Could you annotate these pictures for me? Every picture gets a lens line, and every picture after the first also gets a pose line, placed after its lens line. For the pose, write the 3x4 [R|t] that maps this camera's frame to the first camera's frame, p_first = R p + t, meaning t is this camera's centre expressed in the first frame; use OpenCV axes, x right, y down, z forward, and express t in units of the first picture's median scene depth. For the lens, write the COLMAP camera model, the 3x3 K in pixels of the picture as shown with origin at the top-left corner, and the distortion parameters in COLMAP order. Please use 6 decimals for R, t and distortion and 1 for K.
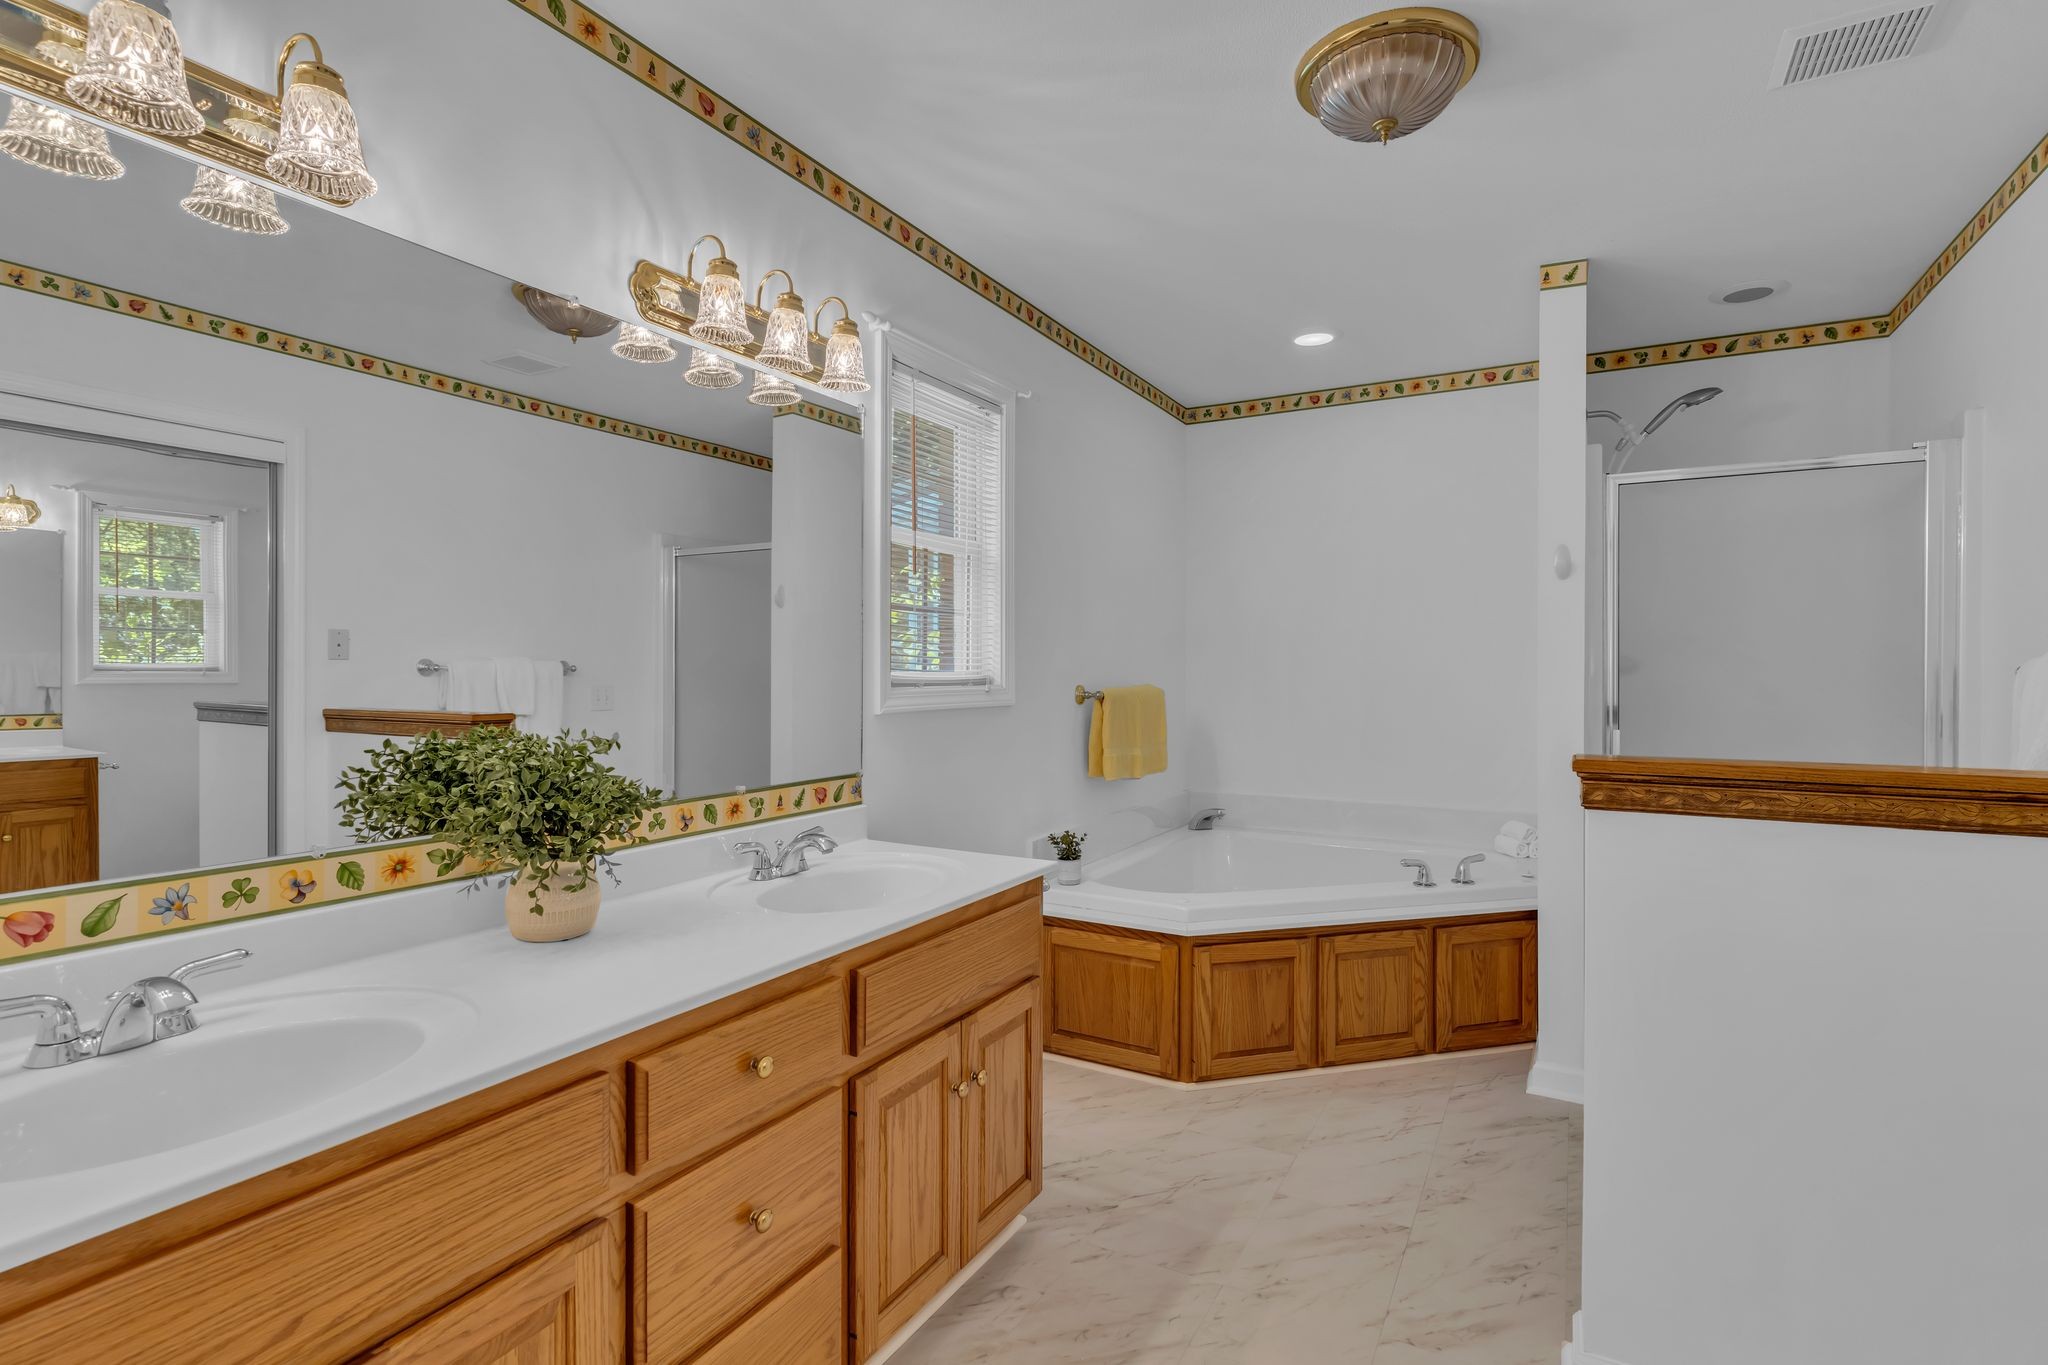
lens RADIAL K [[977.6, 0, 1024.0], [0, 977.6, 682.5], [0, 0, 1]] dist [0.005004, -0.000076]
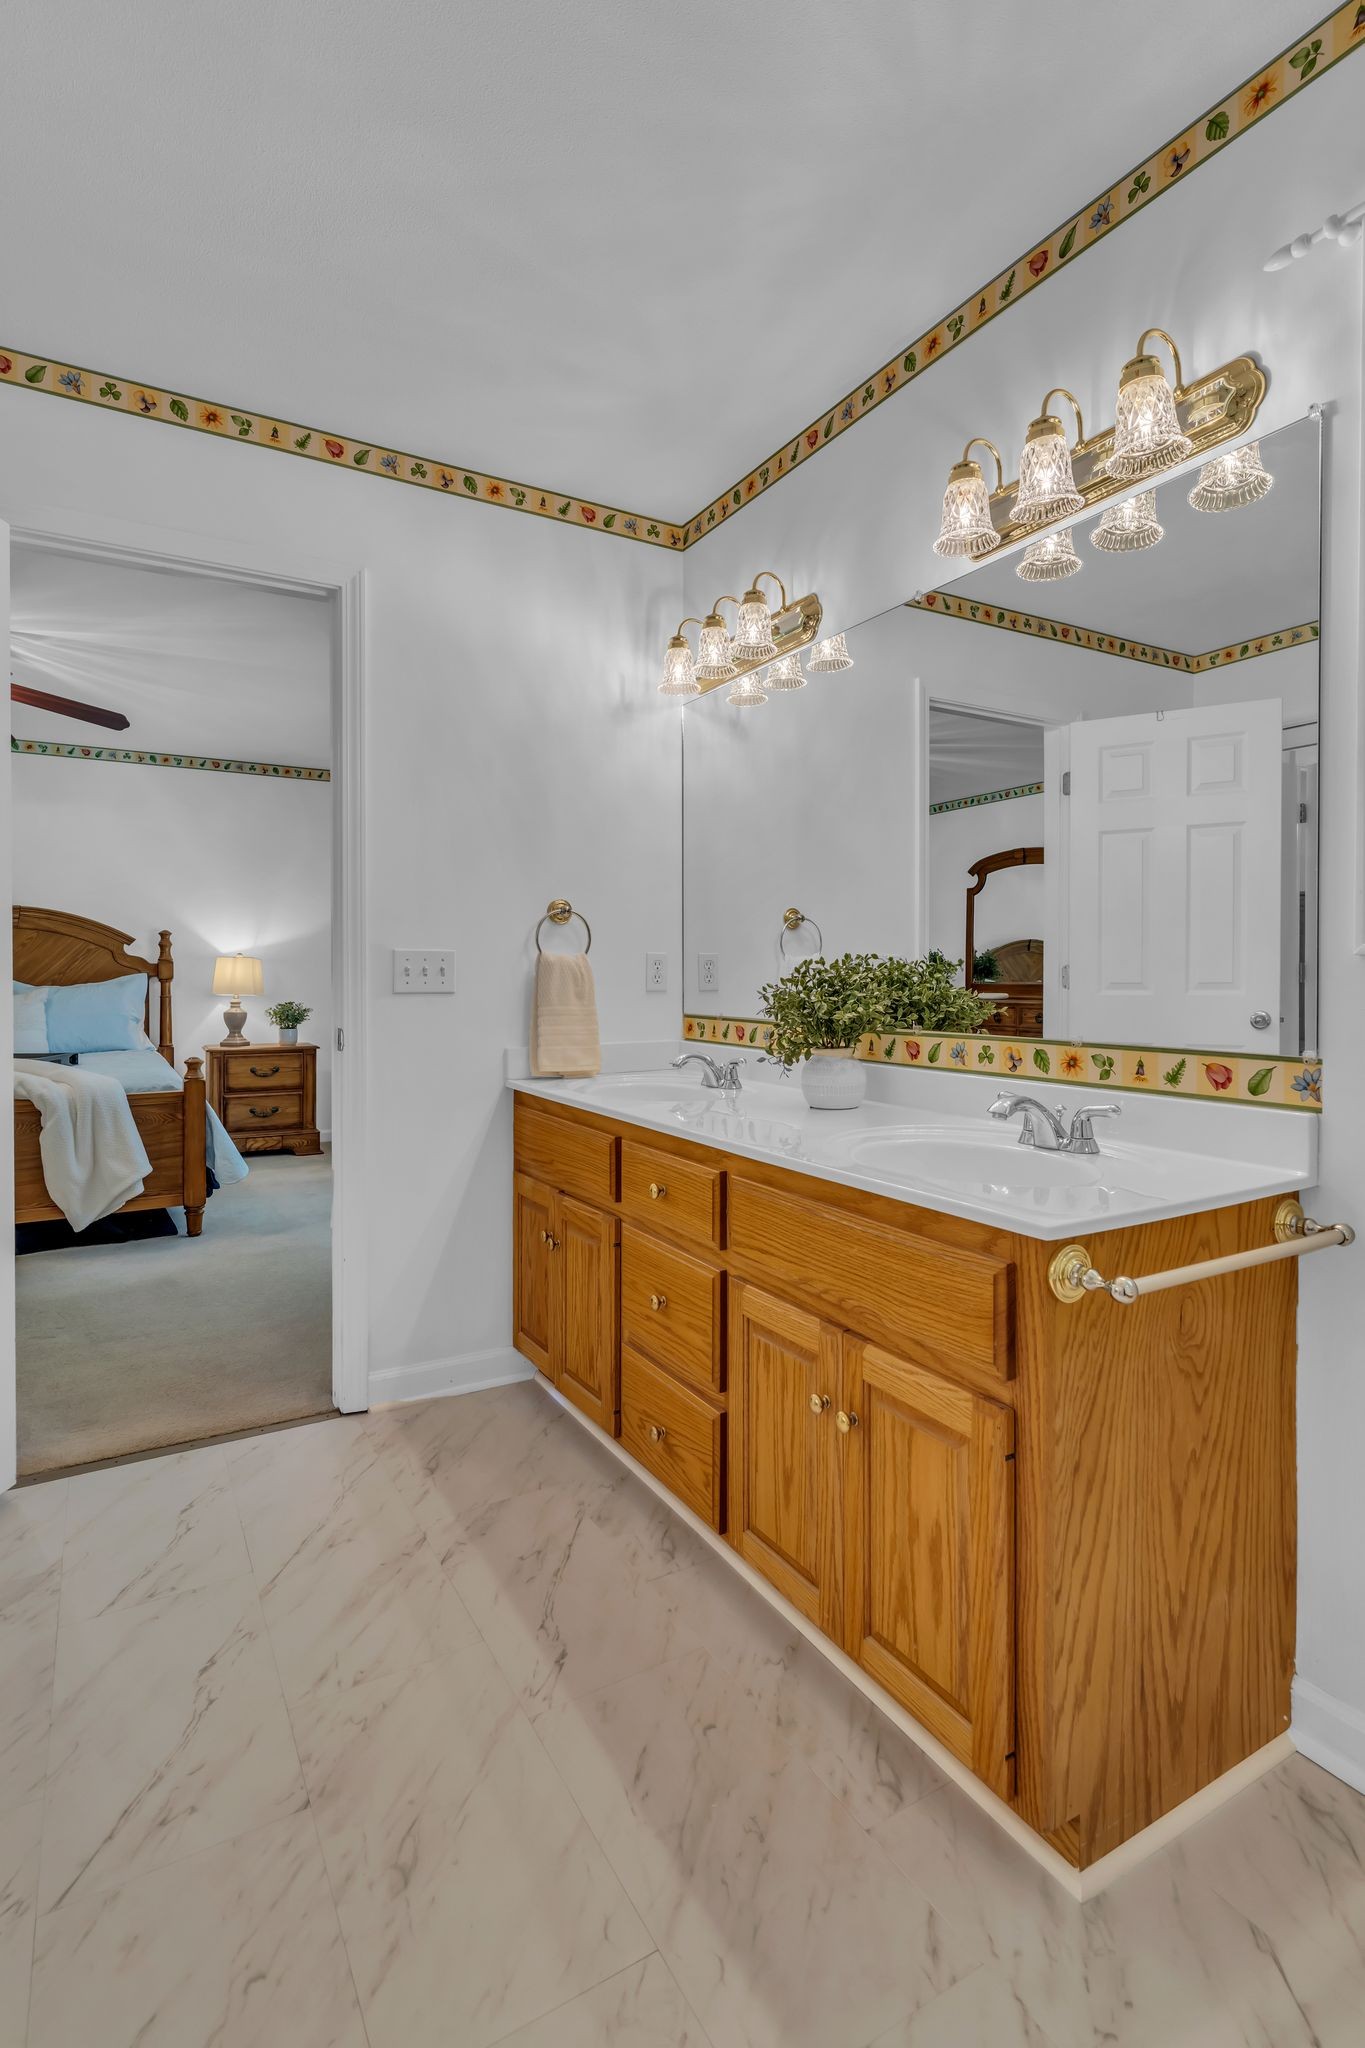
lens RADIAL K [[977.6, 0, 683.5], [0, 977.6, 973.7], [0, 0, 1]] dist [0.005004, -0.000076]
pose [[-0.499062, 0.072884, -0.863496, 0.575198], [0.062127, 0.996902, 0.048238, -0.003715], [0.864336, -0.029573, -0.502044, 1.153393]]
